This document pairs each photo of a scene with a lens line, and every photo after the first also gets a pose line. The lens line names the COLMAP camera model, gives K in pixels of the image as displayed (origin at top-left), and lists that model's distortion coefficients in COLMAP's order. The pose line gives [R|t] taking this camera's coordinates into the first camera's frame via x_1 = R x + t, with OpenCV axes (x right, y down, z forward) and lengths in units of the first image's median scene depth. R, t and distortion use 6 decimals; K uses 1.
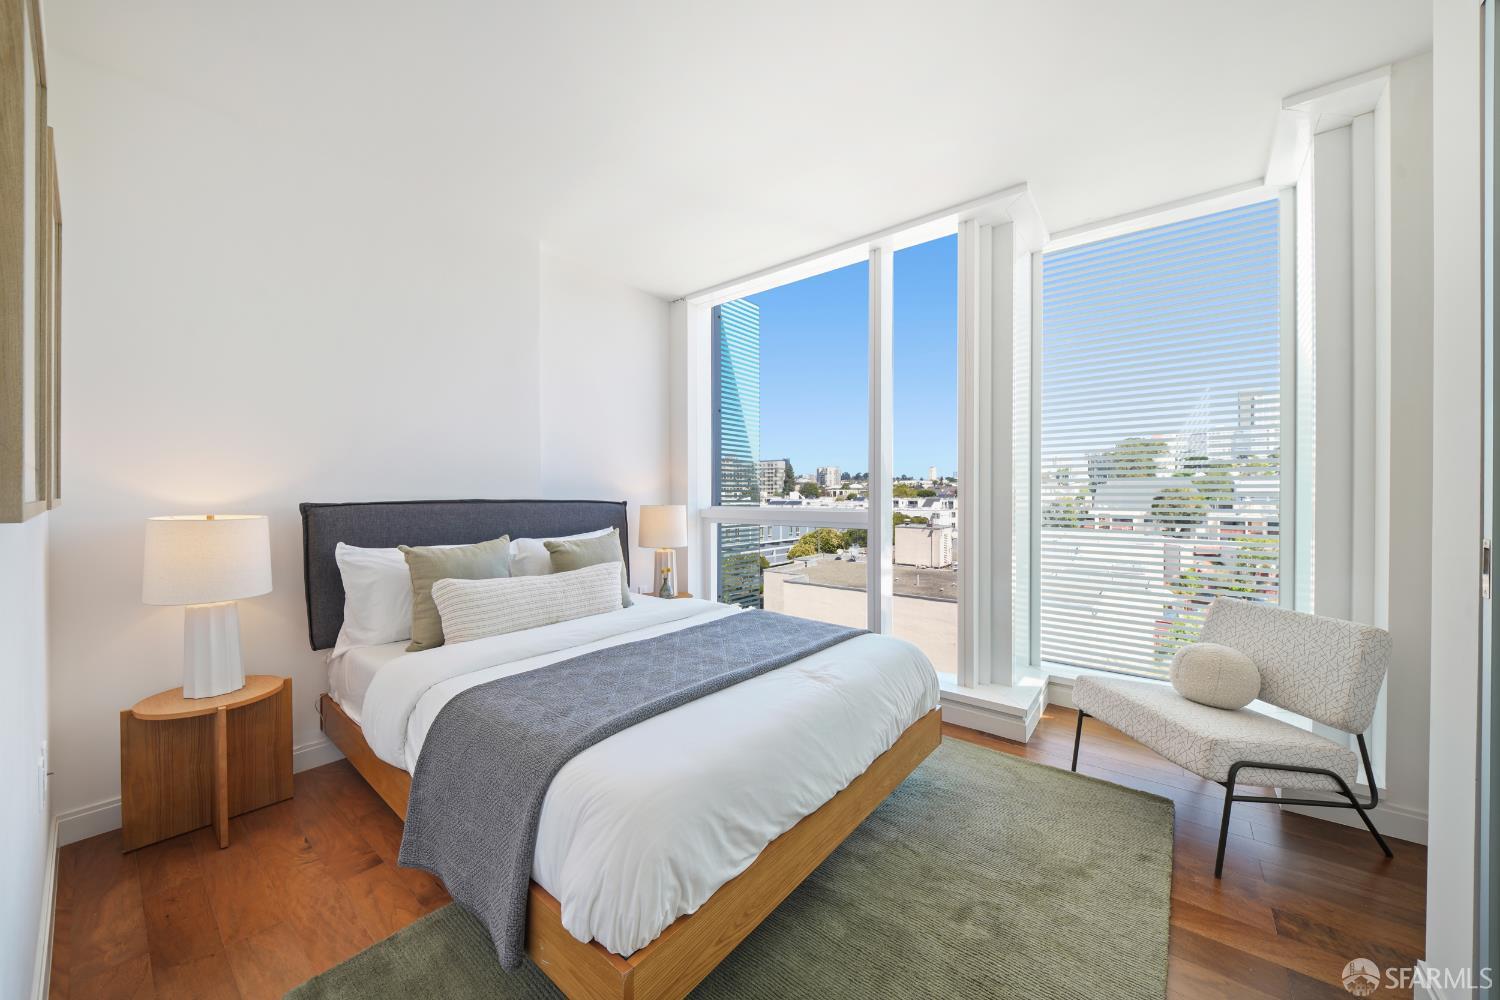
lens RADIAL K [[529.2, 0, 758.1], [0, 529.2, 494.0], [0, 0, 1]] dist [0.004550, -0.003818]
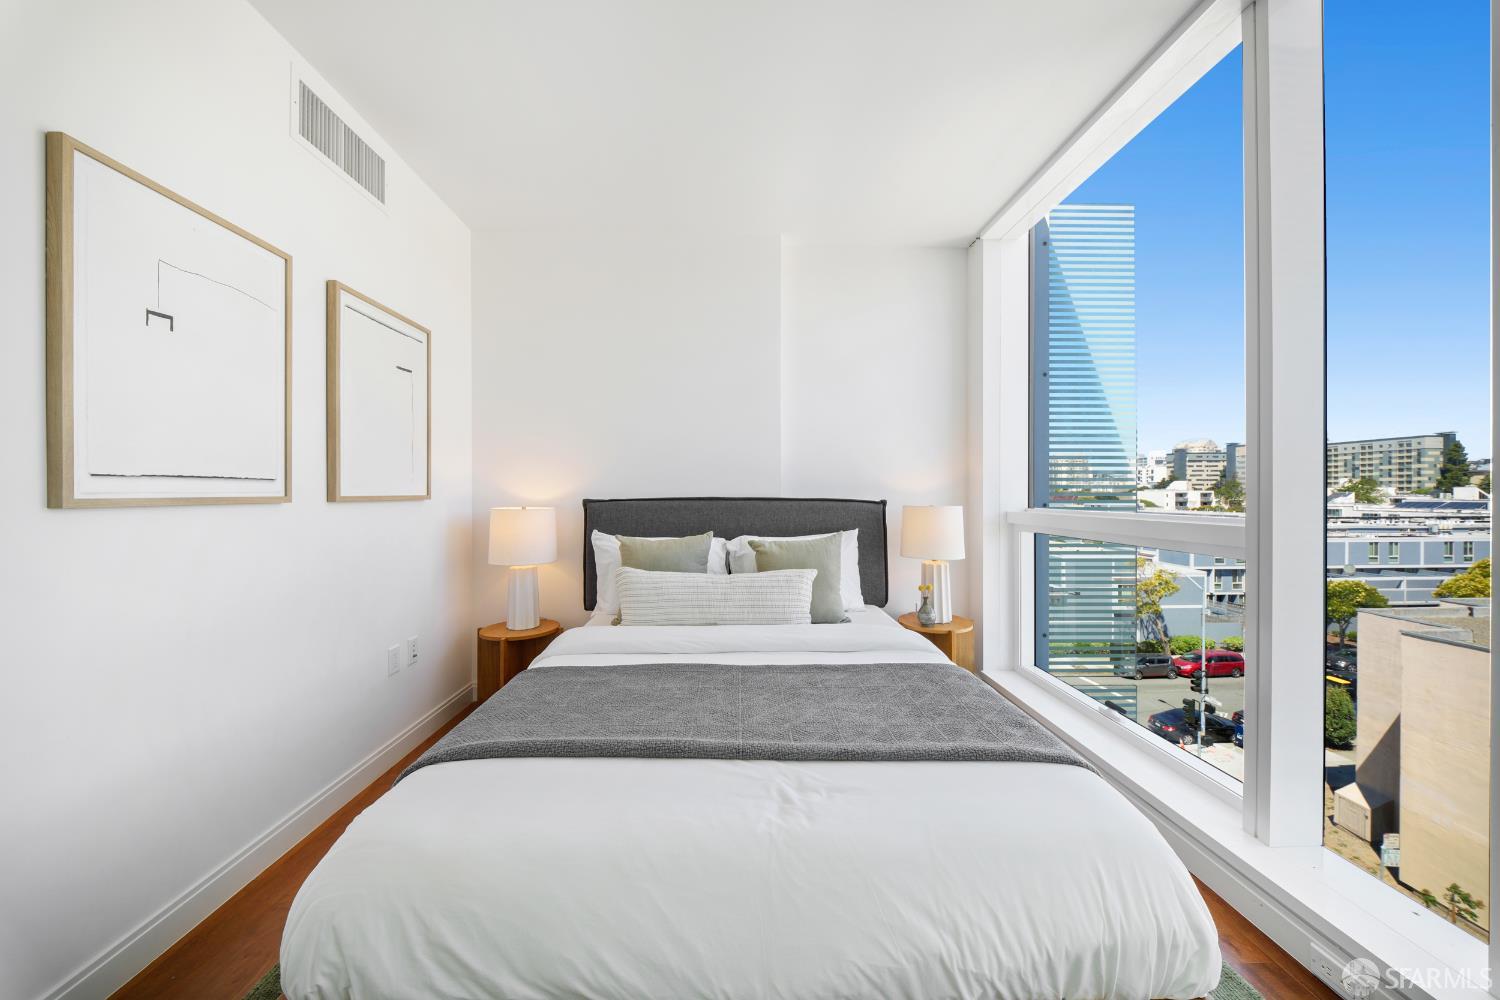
lens RADIAL K [[529.2, 0, 758.6], [0, 529.2, 491.0], [0, 0, 1]] dist [0.004550, -0.003818]
pose [[0.642383, -0.001348, -0.766382, 0.224198], [0.001189, 0.999999, -0.000762, -0.000366], [0.766383, -0.000422, 0.642384, 0.242714]]
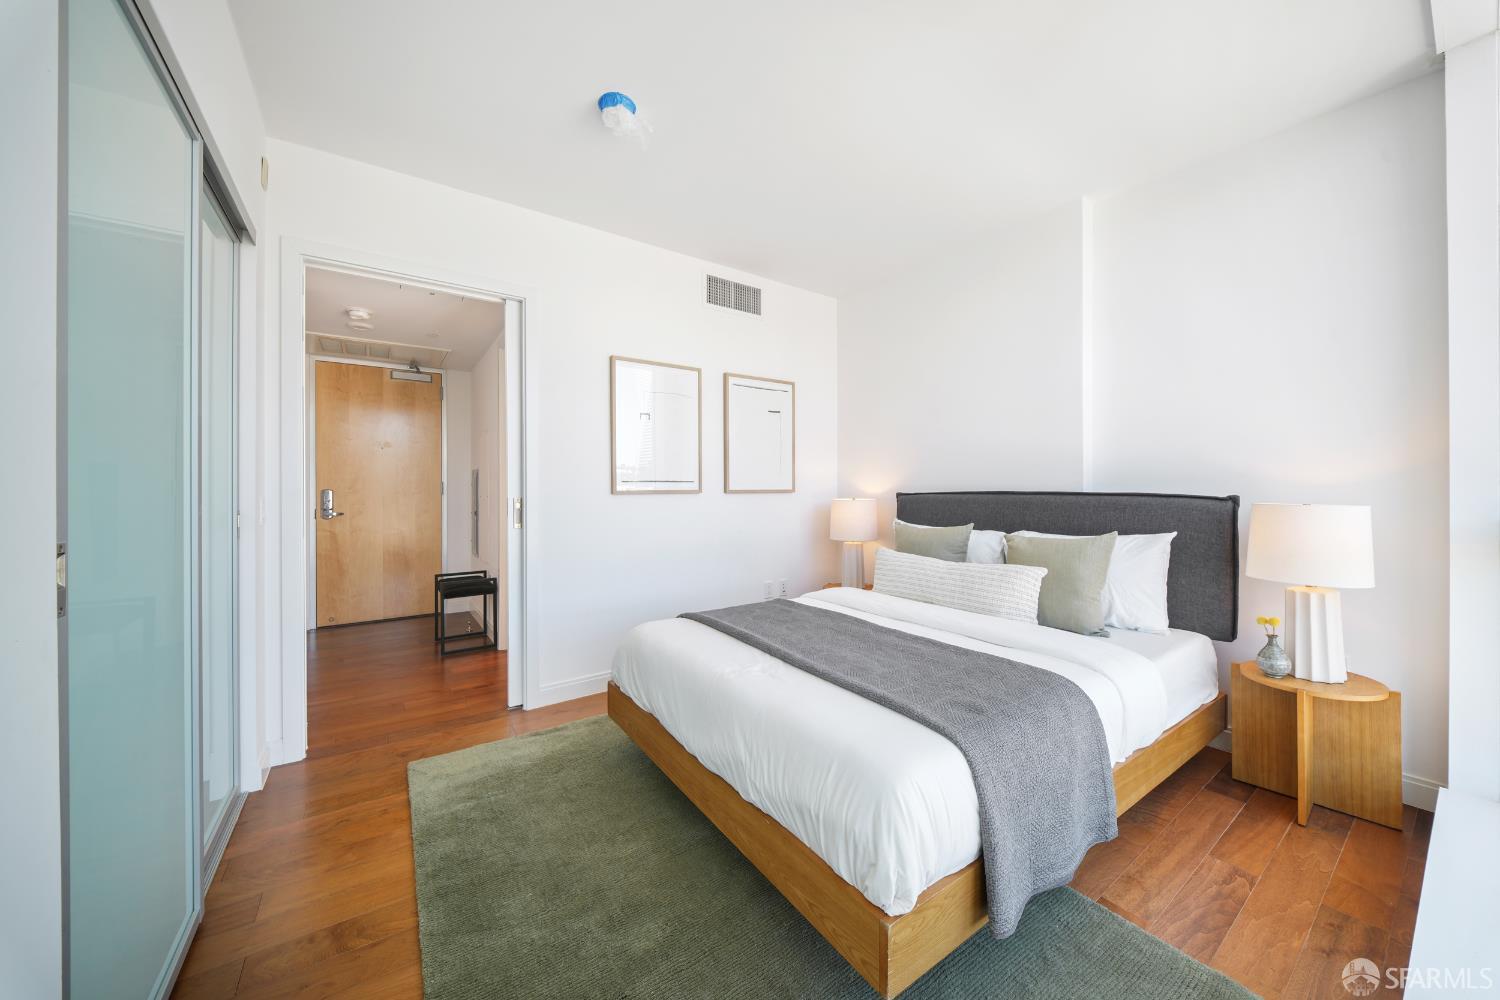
lens RADIAL K [[529.2, 0, 736.5], [0, 529.2, 485.4], [0, 0, 1]] dist [0.004550, -0.003818]
pose [[-0.291293, -0.000649, -0.956634, 0.429512], [0.006442, 0.999976, -0.002640, -0.001407], [0.956612, -0.006932, -0.291282, 0.505180]]
